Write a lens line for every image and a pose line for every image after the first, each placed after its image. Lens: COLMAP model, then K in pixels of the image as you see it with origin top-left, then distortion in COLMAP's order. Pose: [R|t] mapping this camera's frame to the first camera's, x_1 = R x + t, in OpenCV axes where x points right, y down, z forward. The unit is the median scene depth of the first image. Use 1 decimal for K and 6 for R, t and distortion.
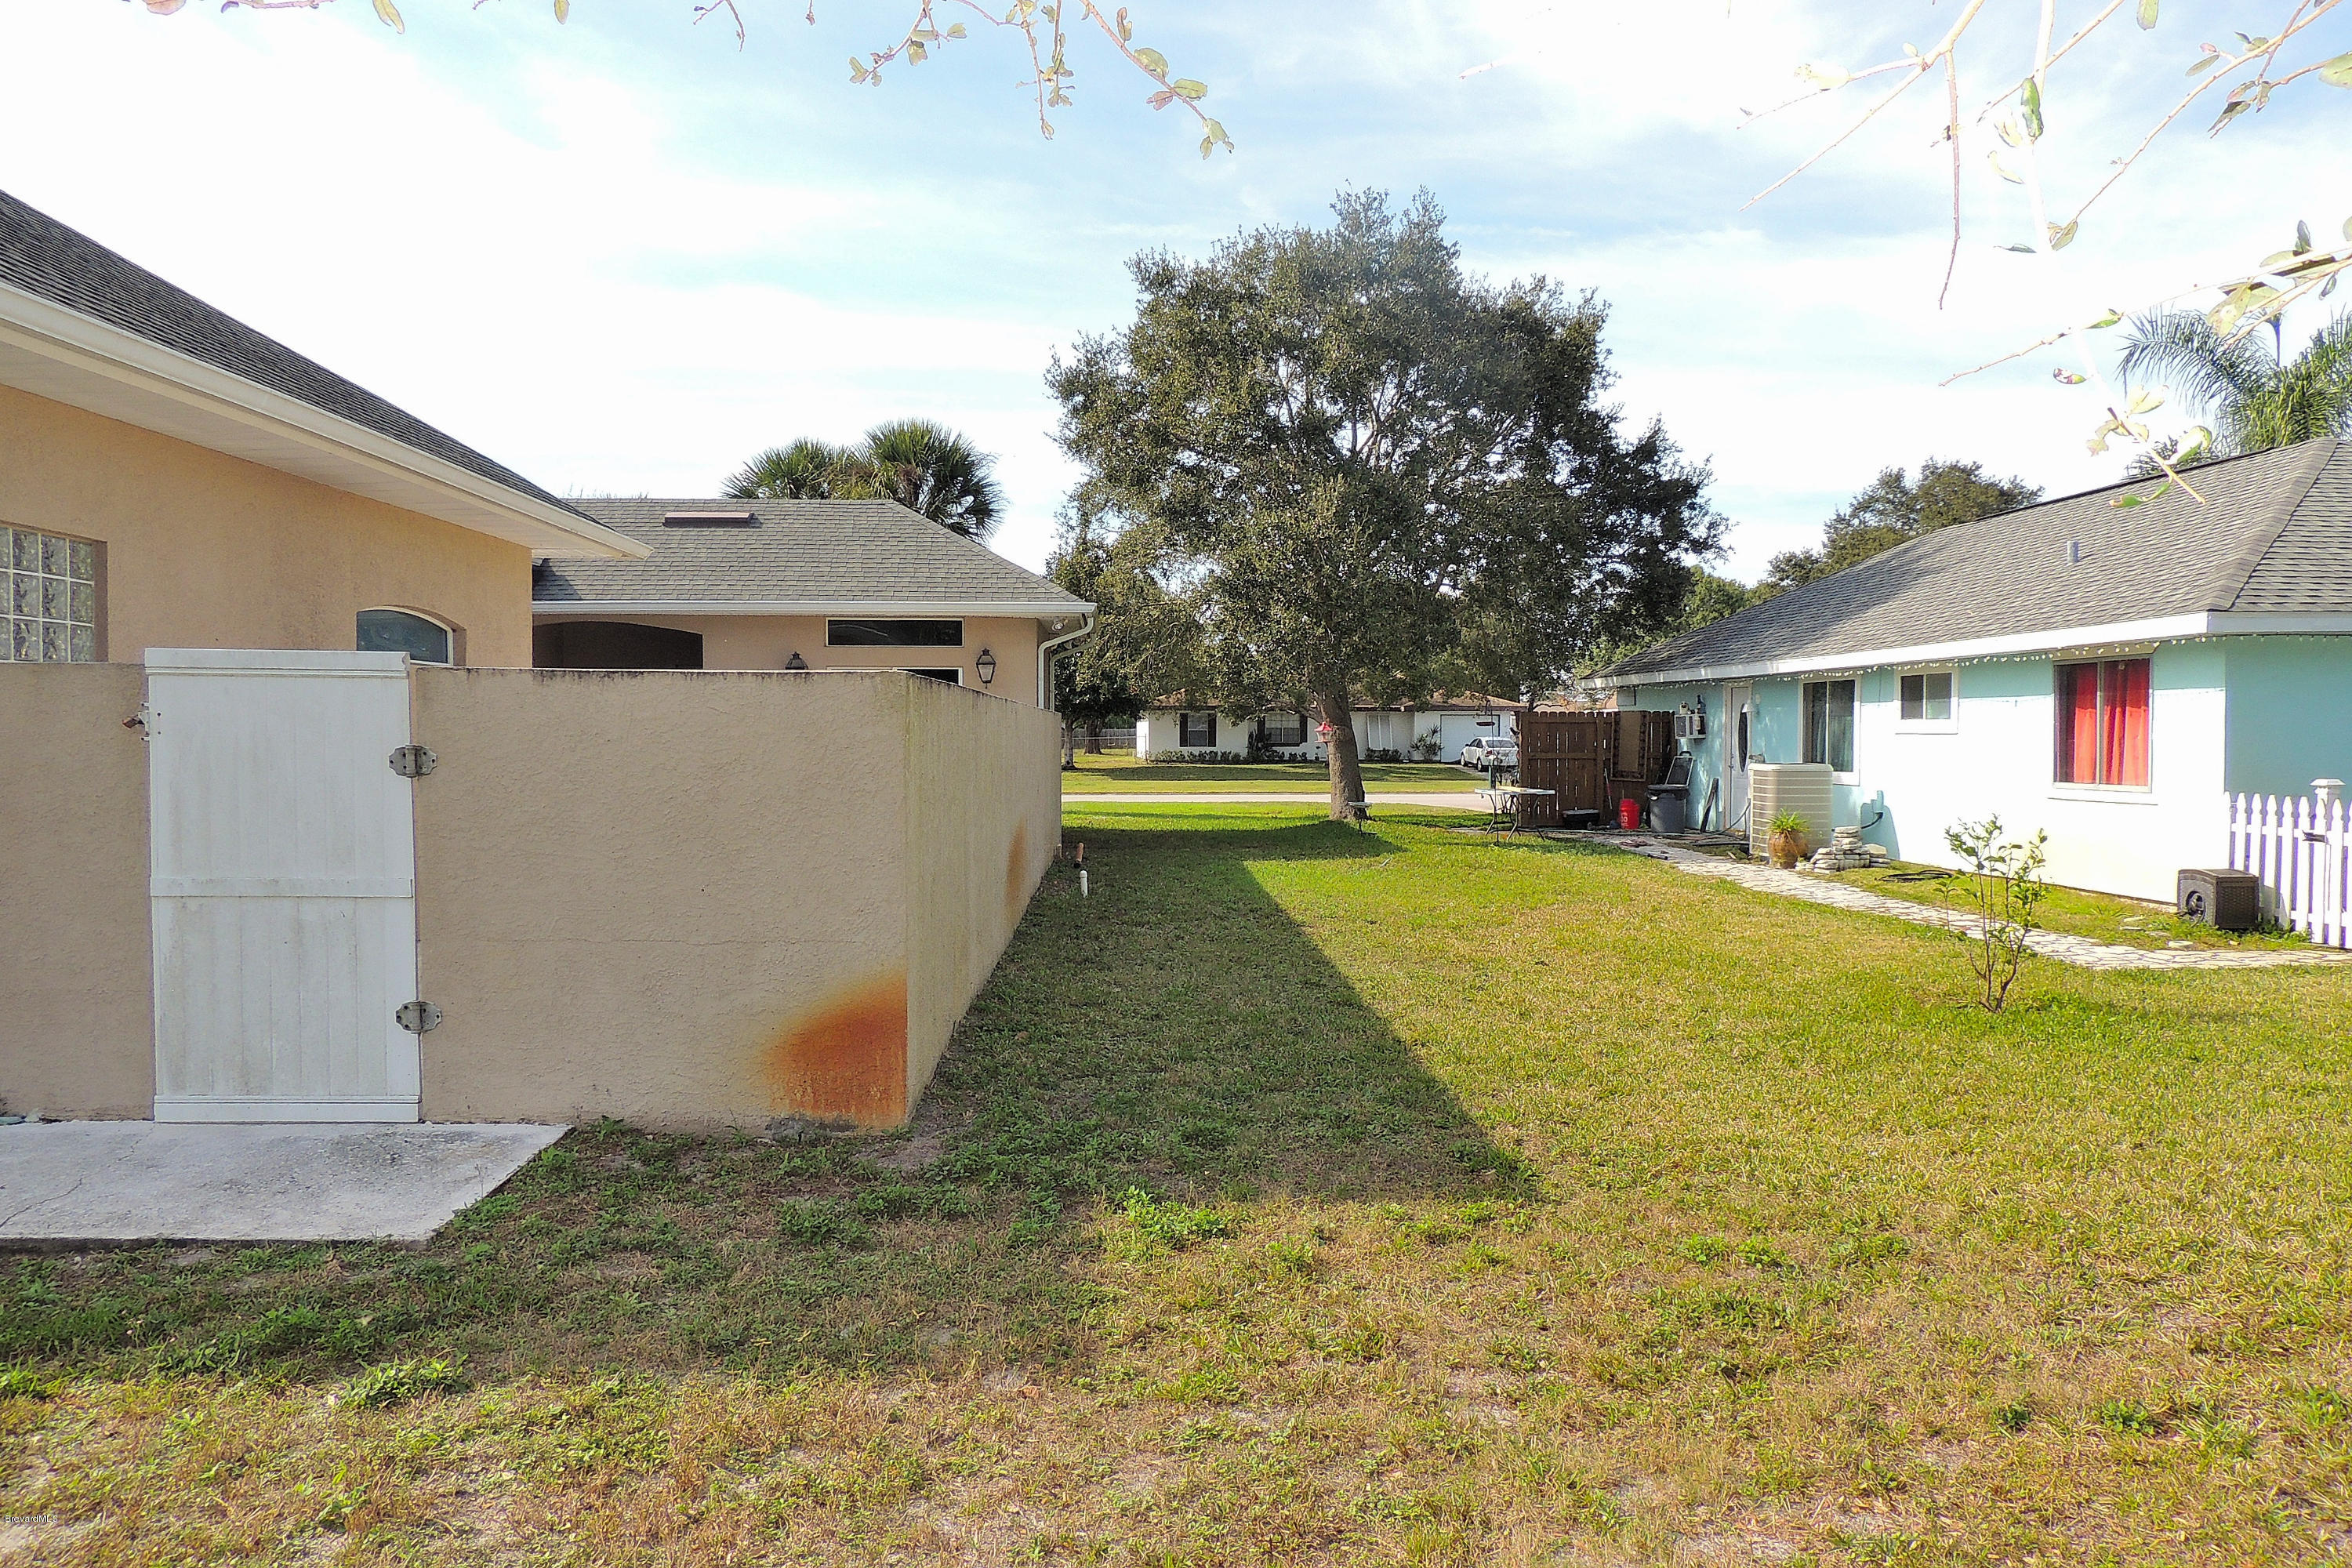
lens RADIAL K [[1731.5, 0, 1176.0], [0, 1731.5, 784.0], [0, 0, 1]] dist [-0.002410, 0.008608]
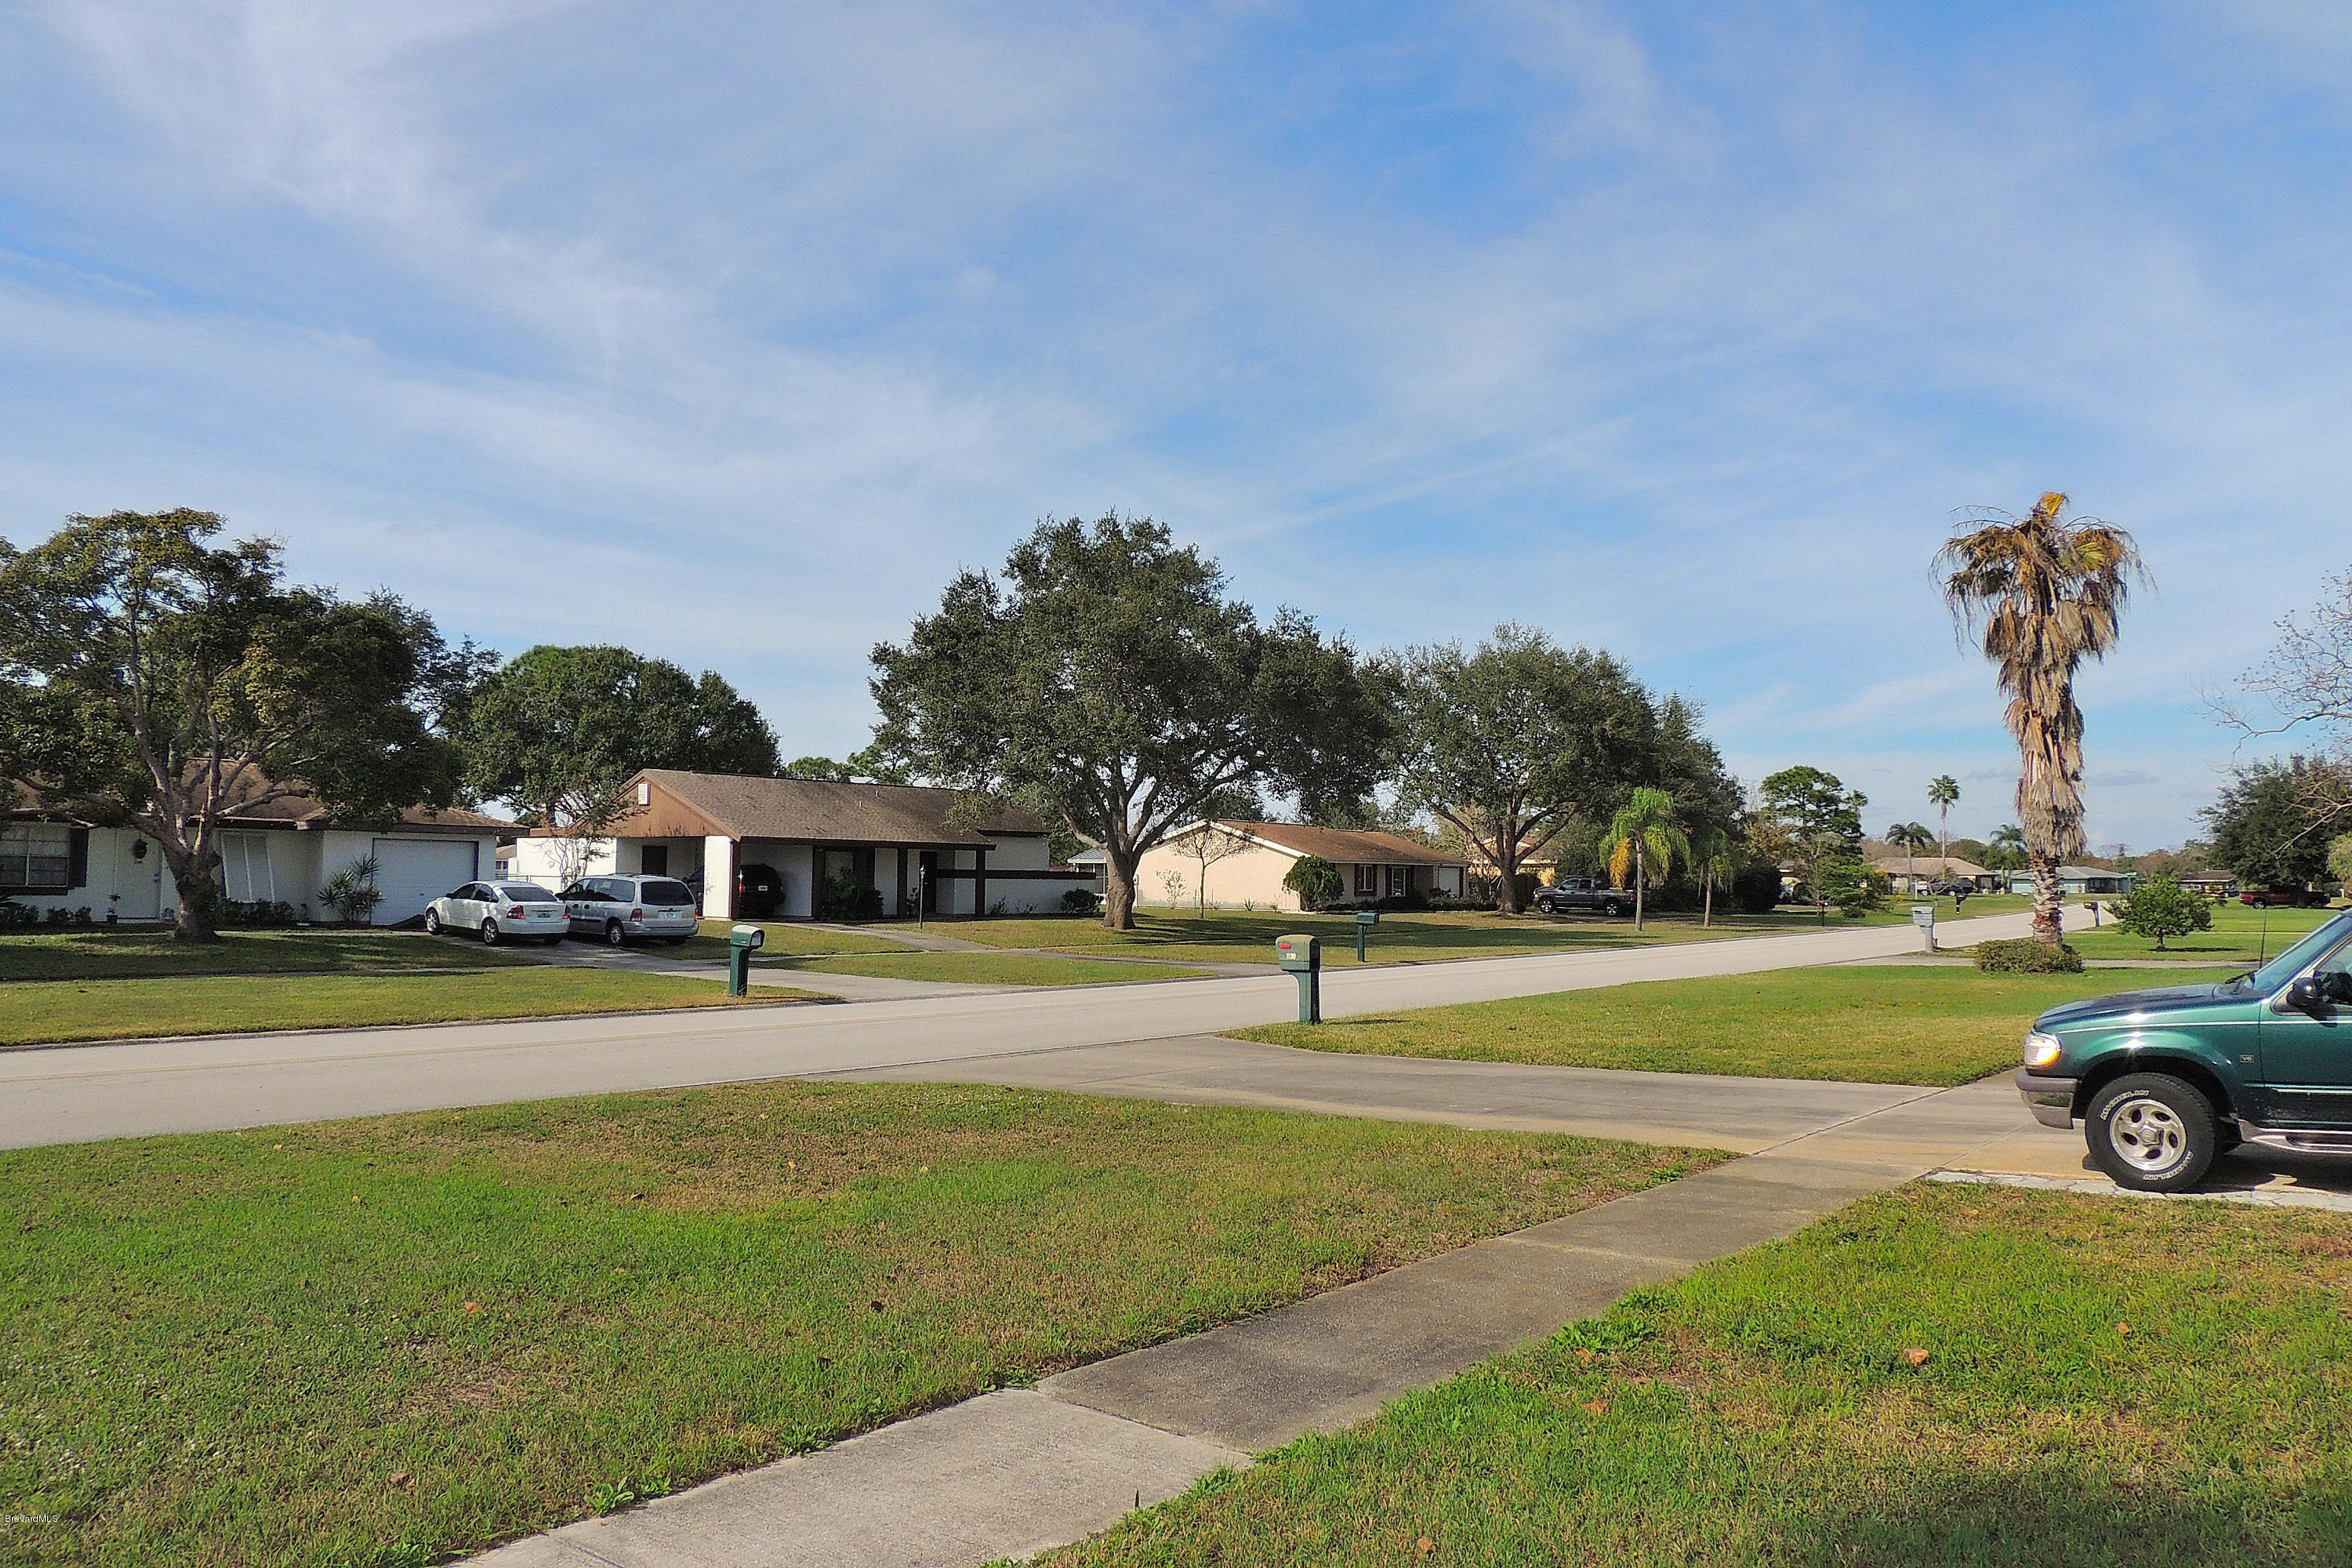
lens RADIAL K [[1731.5, 0, 1176.0], [0, 1731.5, 784.0], [0, 0, 1]] dist [-0.002410, 0.008608]
pose [[0.706981, 0.051038, 0.705389, -0.053772], [0.007784, 0.996771, -0.079923, -0.011478], [-0.707190, 0.061994, 0.704300, 0.437733]]
